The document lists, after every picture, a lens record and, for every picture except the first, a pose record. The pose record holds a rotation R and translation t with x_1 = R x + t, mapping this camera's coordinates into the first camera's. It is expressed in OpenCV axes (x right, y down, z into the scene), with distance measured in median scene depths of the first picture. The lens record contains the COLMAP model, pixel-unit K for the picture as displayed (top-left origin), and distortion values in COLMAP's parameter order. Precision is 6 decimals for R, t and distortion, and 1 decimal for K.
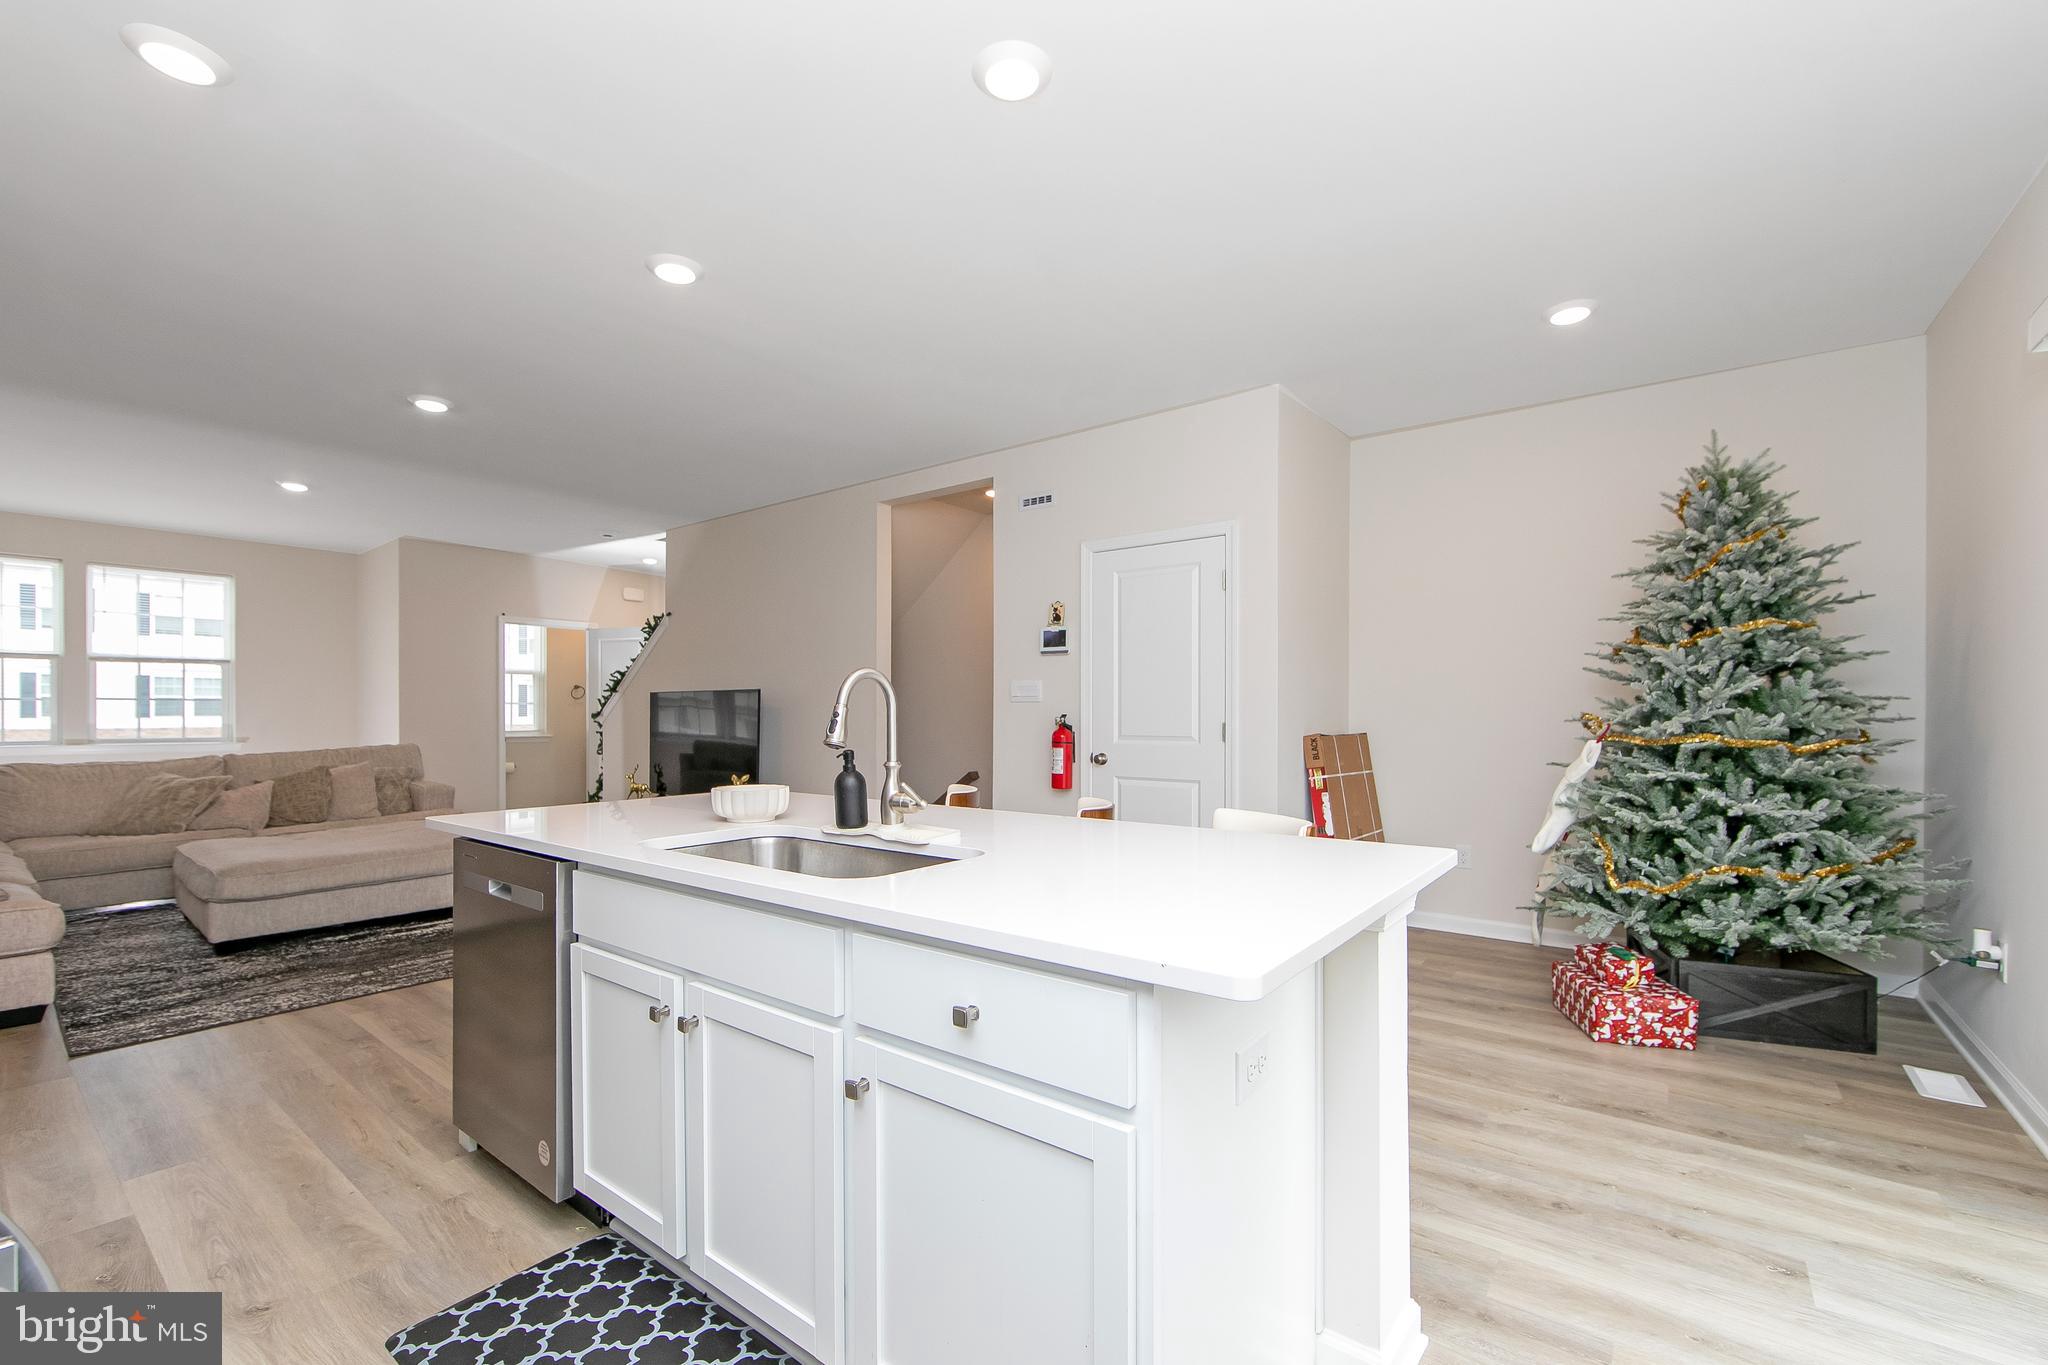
lens RADIAL K [[843.1, 0, 1021.3], [0, 843.1, 714.5], [0, 0, 1]] dist [0.002866, -0.000361]
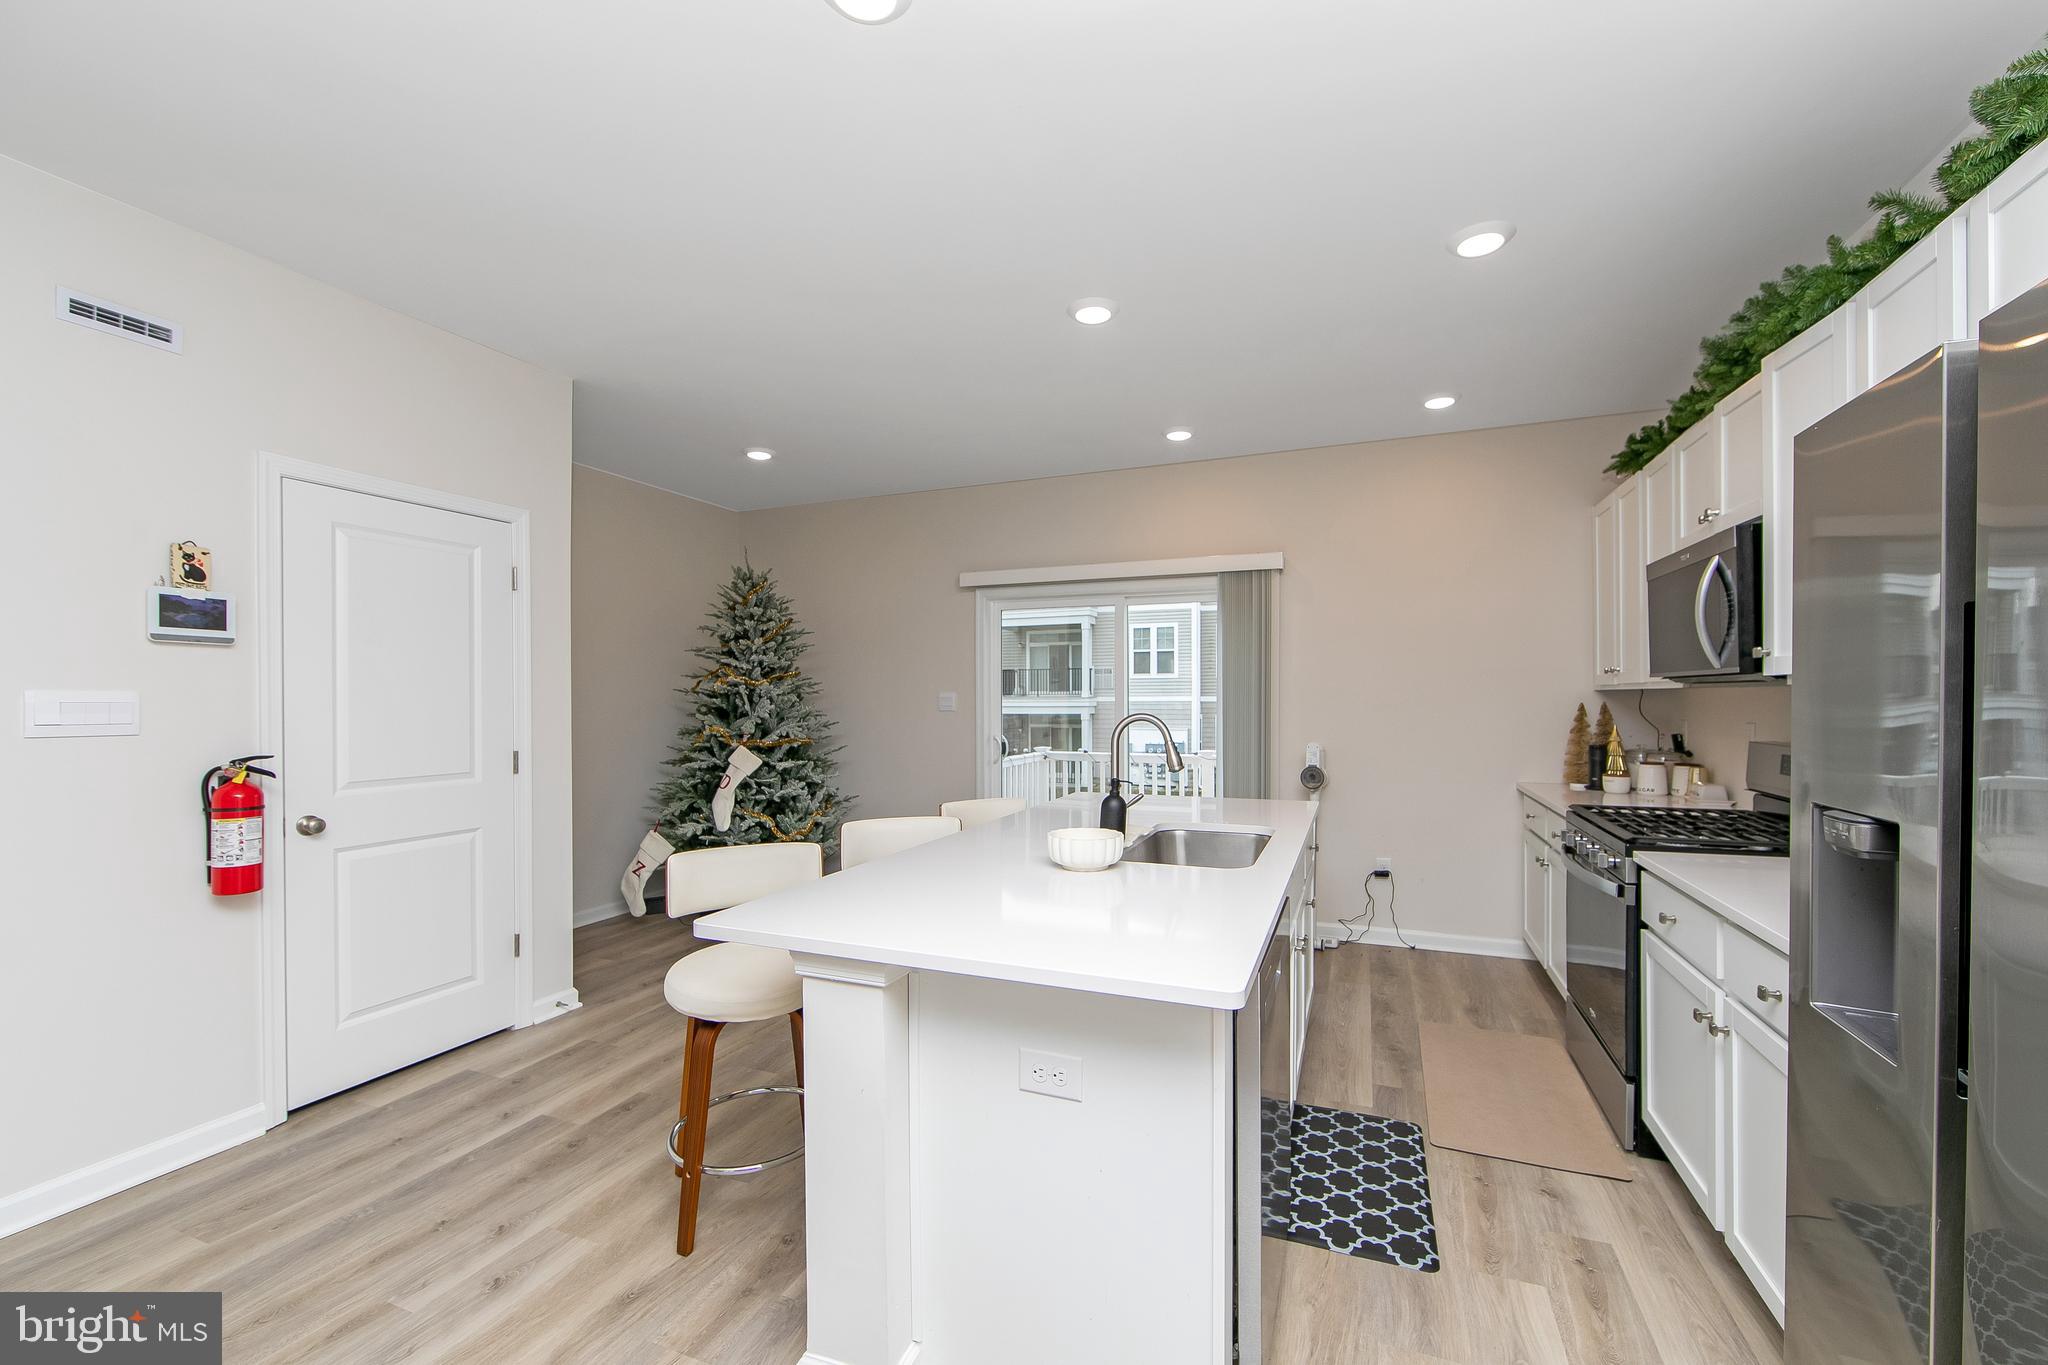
lens RADIAL K [[835.6, 0, 1027.8], [0, 835.6, 707.6], [0, 0, 1]] dist [-0.000831, 0.000013]
pose [[-0.264954, -0.005468, 0.964246, -0.858917], [0.007877, 0.999938, 0.007835, -0.045073], [-0.964229, 0.009671, -0.264894, 0.921590]]
